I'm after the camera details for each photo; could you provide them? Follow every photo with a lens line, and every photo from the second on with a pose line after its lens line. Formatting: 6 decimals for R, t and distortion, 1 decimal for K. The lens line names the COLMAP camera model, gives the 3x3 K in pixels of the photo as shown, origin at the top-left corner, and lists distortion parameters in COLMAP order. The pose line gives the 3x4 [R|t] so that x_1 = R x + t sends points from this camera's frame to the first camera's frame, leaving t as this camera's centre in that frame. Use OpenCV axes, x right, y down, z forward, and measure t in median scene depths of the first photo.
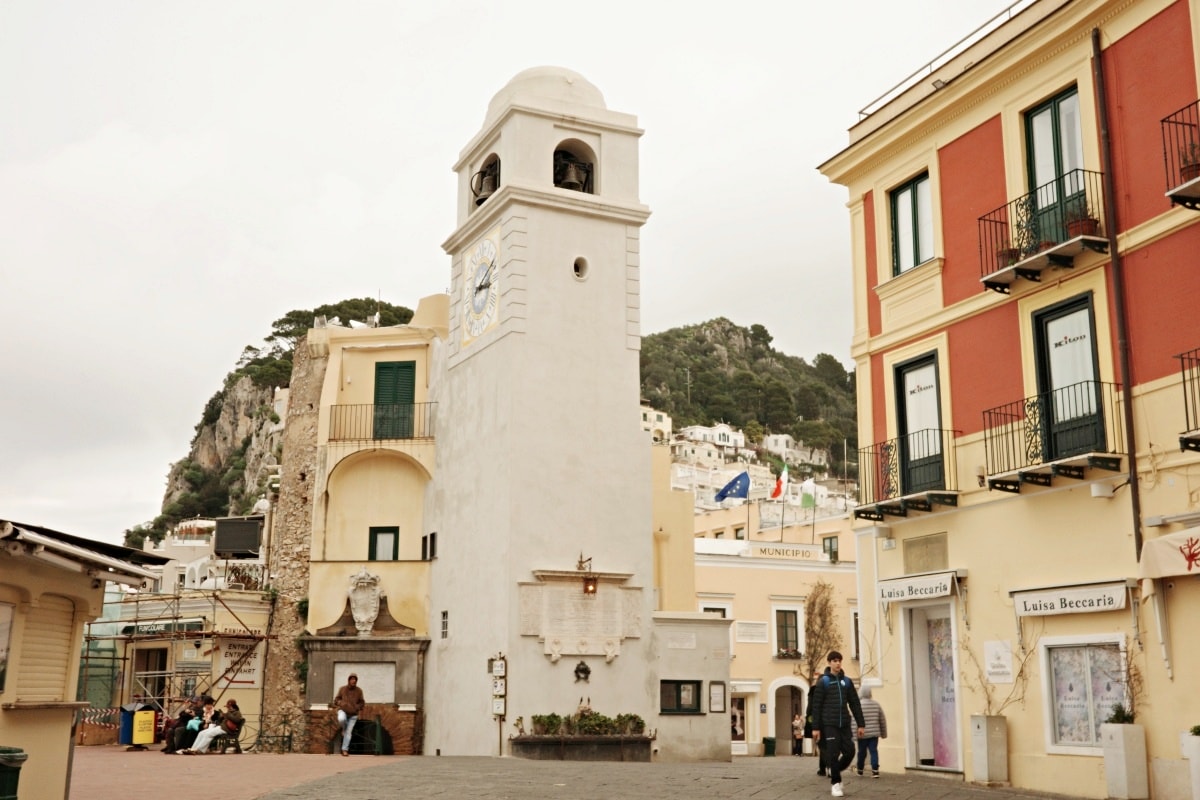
lens RADIAL K [[1368.8, 0, 634.8], [0, 1368.8, 399.1], [0, 0, 1]] dist [0.026844, 0.058647]
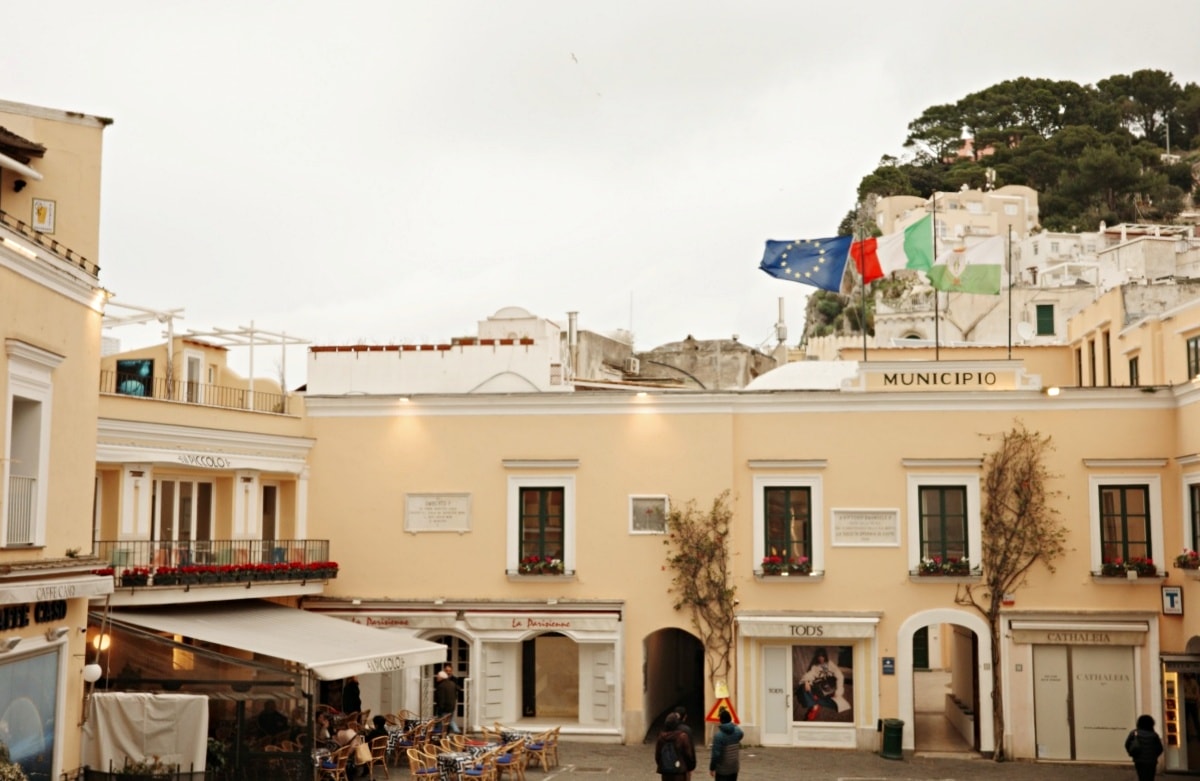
lens RADIAL K [[1451.0, 0, 623.3], [0, 1451.0, 389.8], [0, 0, 1]] dist [0.037032, 0.007623]
pose [[0.845176, -0.054808, -0.531671, 0.057357], [0.117537, 0.989437, 0.084847, 0.009987], [0.521405, -0.134201, 0.842690, 0.085109]]
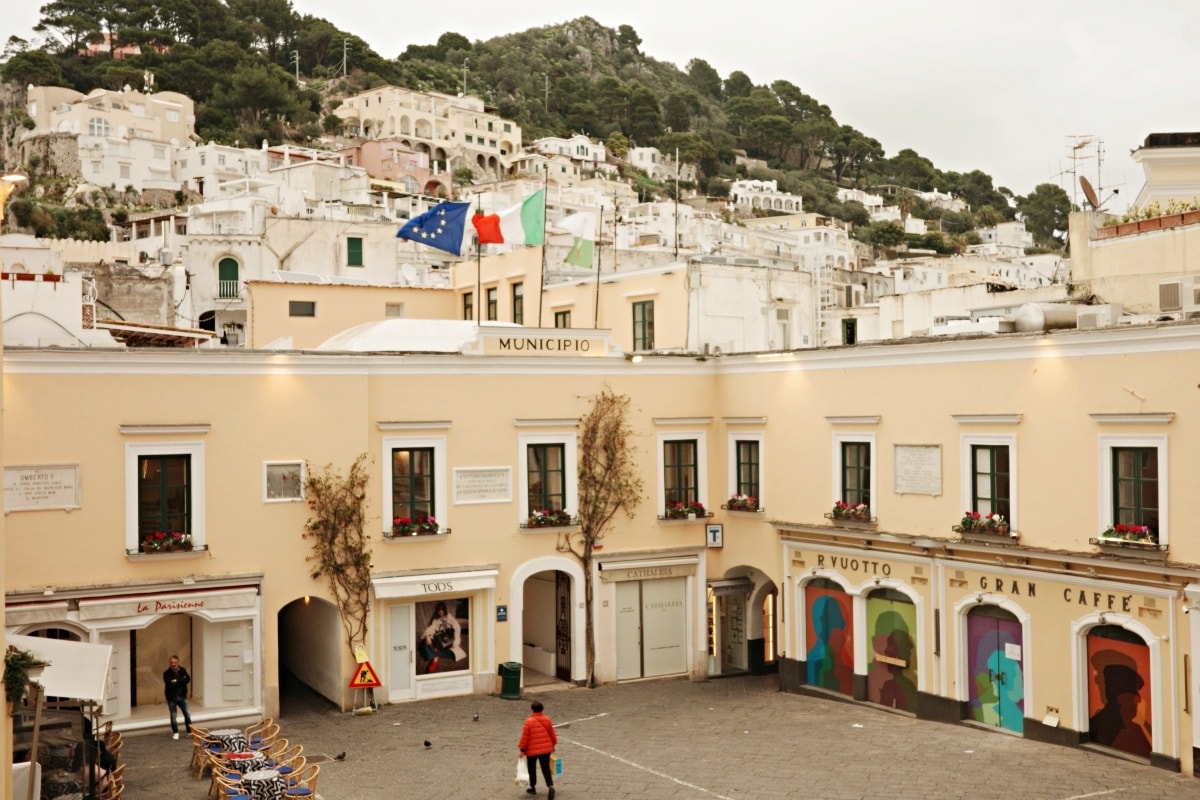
lens RADIAL K [[1368.8, 0, 634.8], [0, 1368.8, 399.1], [0, 0, 1]] dist [0.026844, 0.058647]
pose [[0.996120, -0.014315, 0.086838, 0.018149], [-0.003802, 0.978762, 0.204962, 0.003040], [-0.087928, -0.204497, 0.974910, 0.080388]]
